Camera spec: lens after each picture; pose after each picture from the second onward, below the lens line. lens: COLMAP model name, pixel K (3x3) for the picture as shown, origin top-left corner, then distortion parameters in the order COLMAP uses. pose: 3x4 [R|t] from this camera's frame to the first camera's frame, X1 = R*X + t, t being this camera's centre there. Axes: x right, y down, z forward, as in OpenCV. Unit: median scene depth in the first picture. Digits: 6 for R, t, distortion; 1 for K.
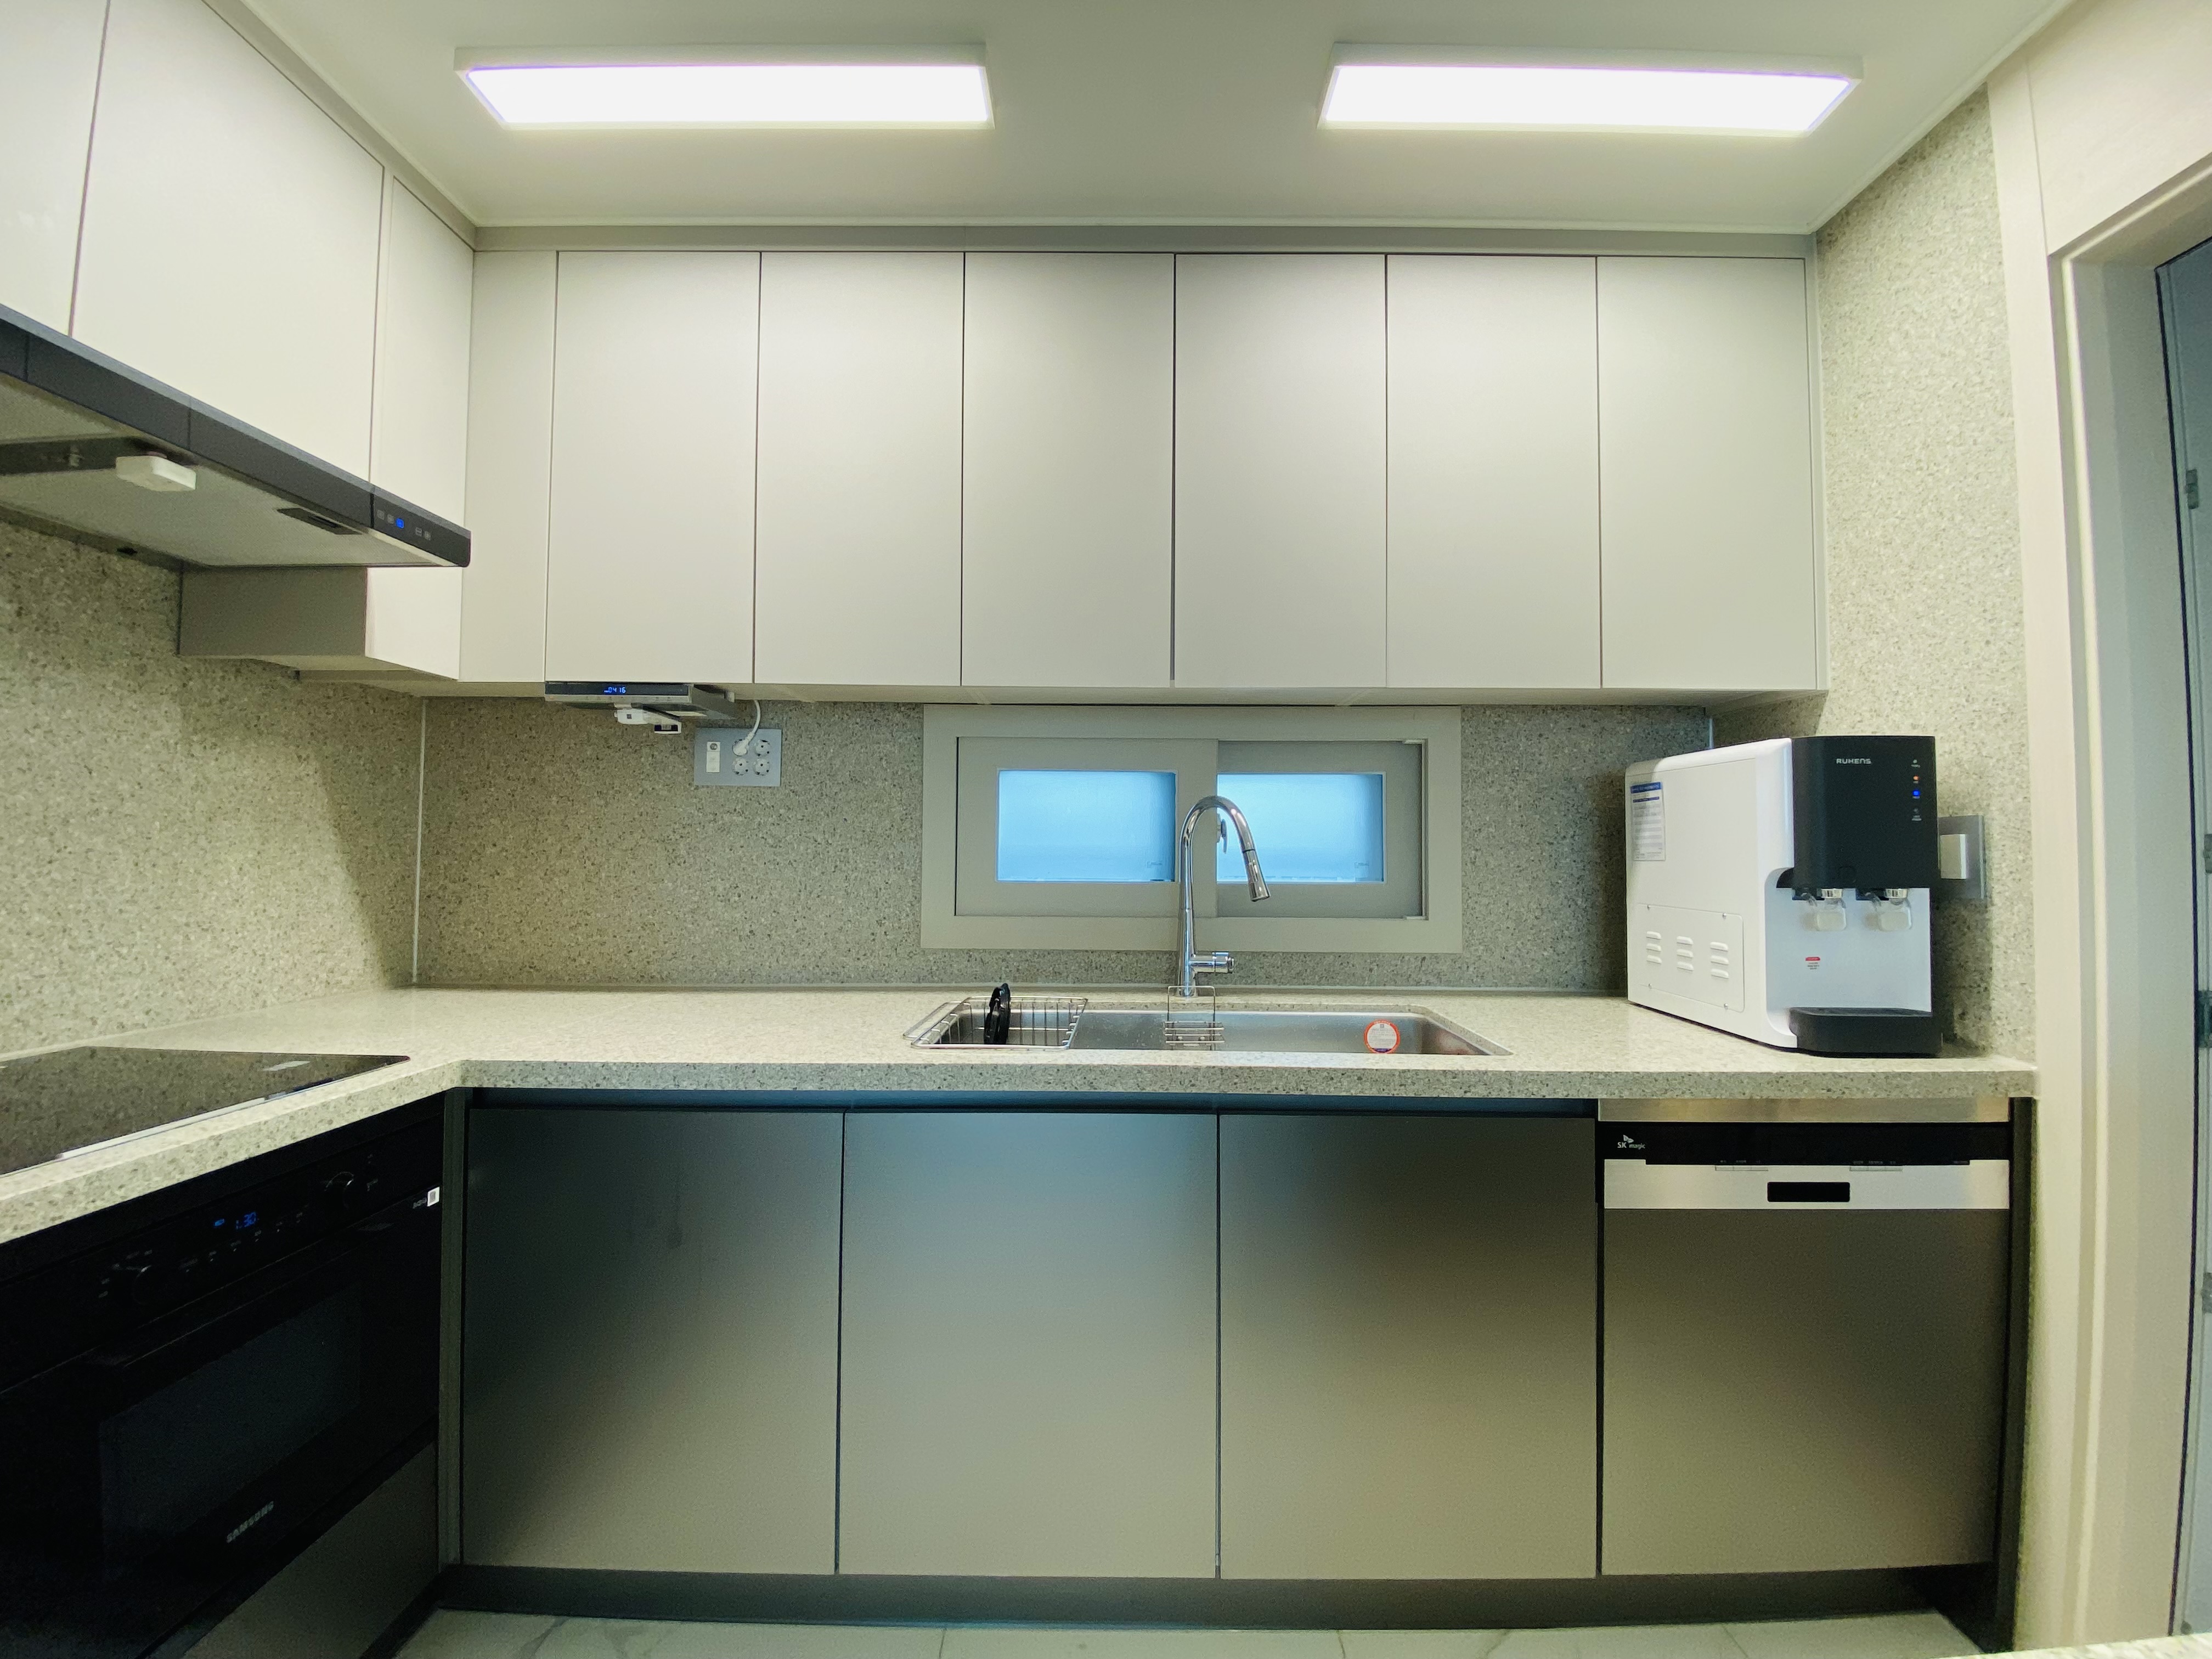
lens RADIAL K [[895.1, 0, 1104.2], [0, 895.1, 824.7], [0, 0, 1]] dist [0.024263, -0.021456]
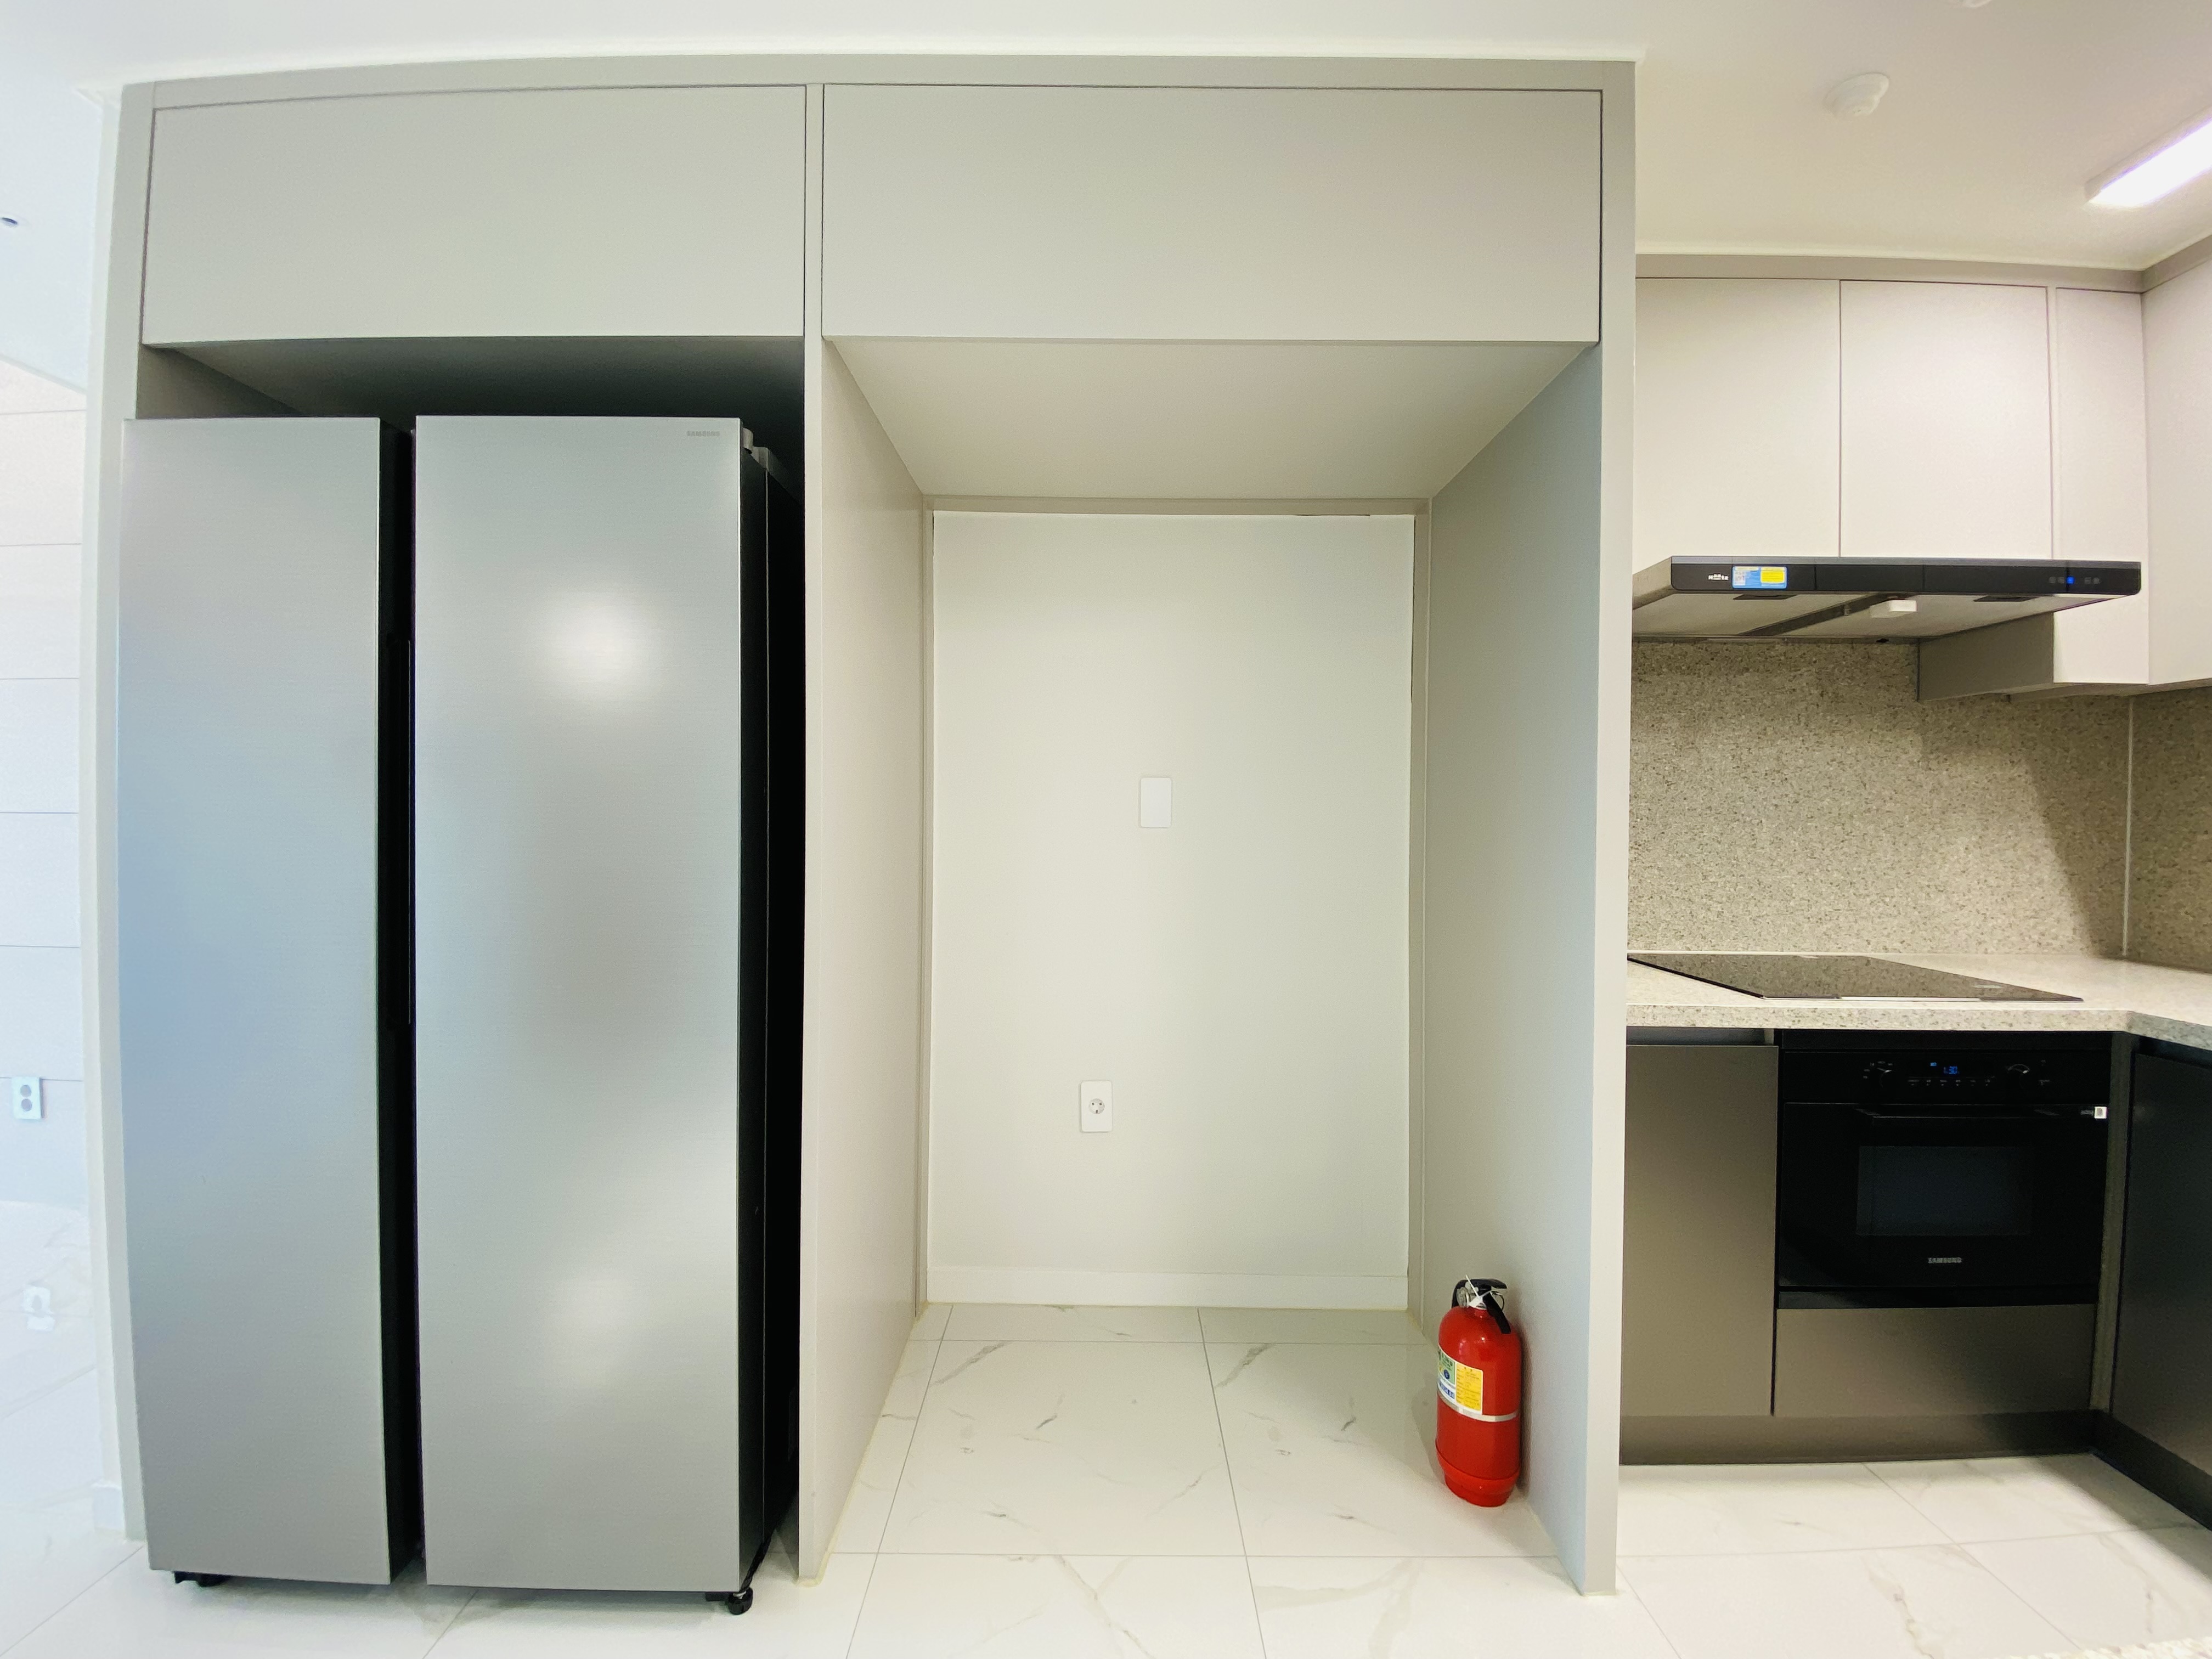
lens RADIAL K [[902.2, 0, 1091.7], [0, 902.2, 825.2], [0, 0, 1]] dist [0.024494, -0.021394]
pose [[0.005696, 0.003362, -0.999978, 0.418179], [0.020029, 0.999793, 0.003475, -0.018356], [0.999783, -0.020048, 0.005627, -0.343685]]
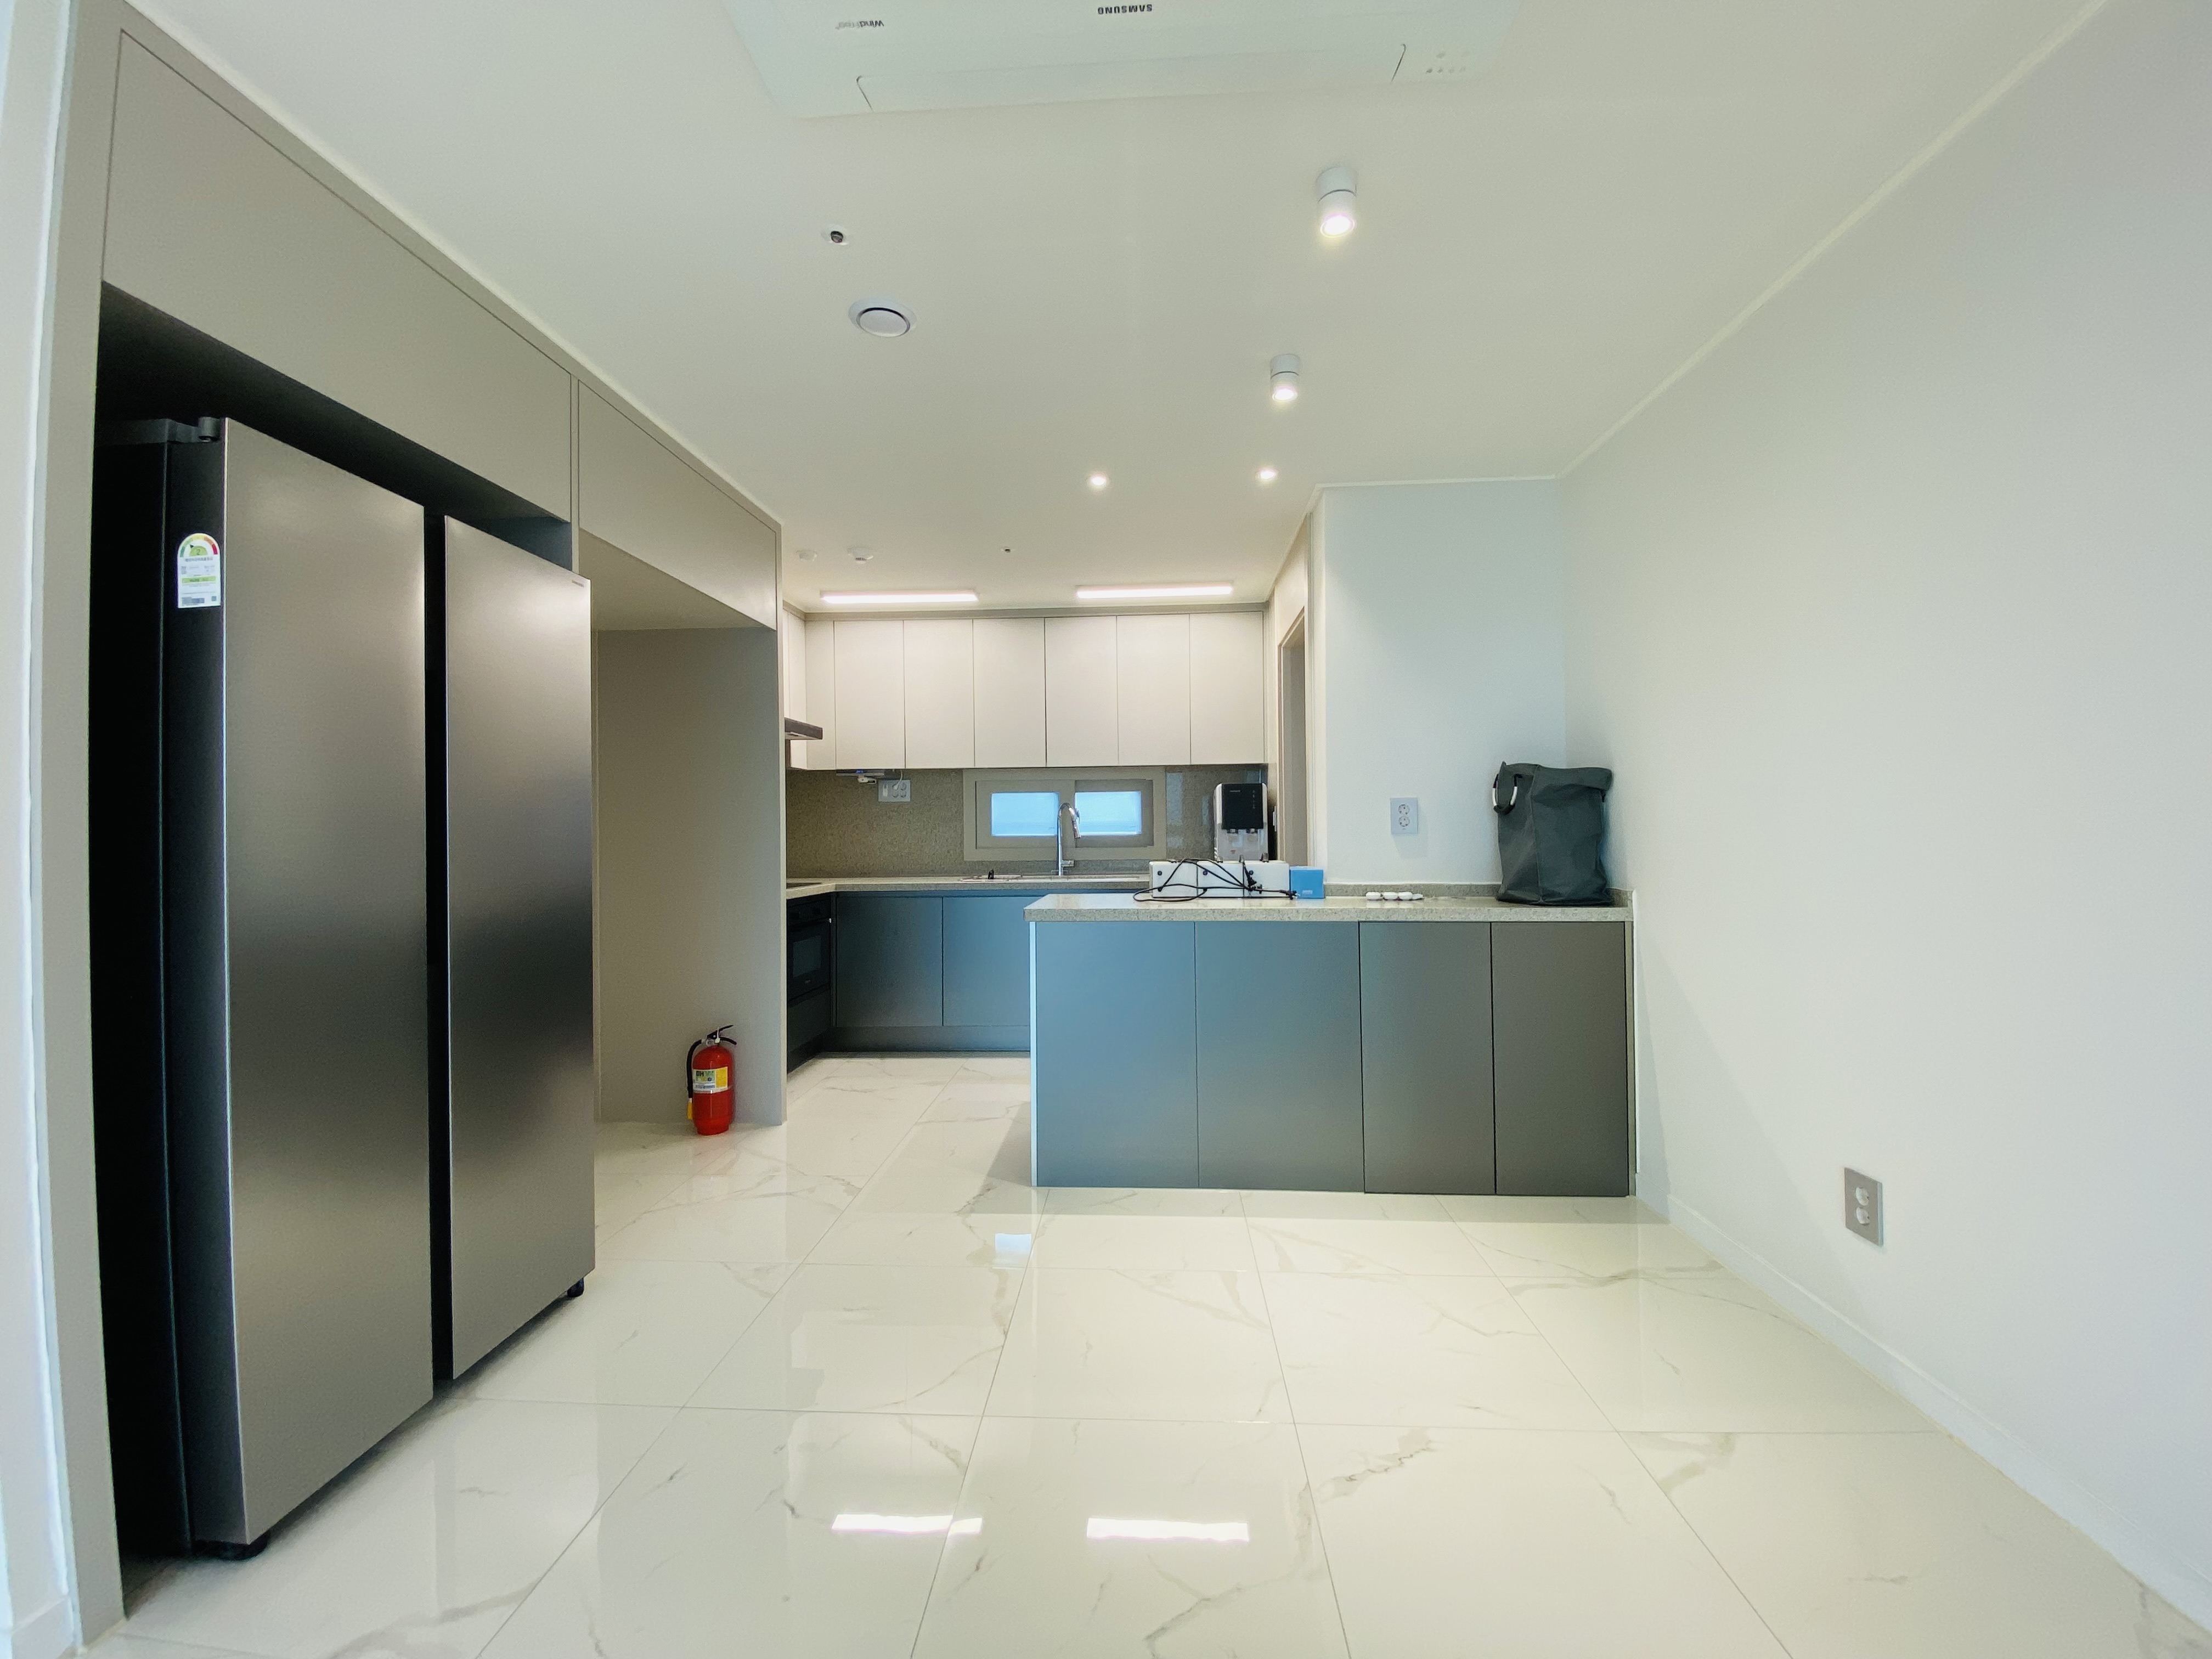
lens RADIAL K [[895.1, 0, 1104.2], [0, 895.1, 824.7], [0, 0, 1]] dist [0.024263, -0.021456]
pose [[0.998400, -0.018591, -0.053395, 0.463090], [0.019664, 0.999614, 0.019643, -0.019118], [0.053009, -0.020661, 0.998380, -2.117609]]
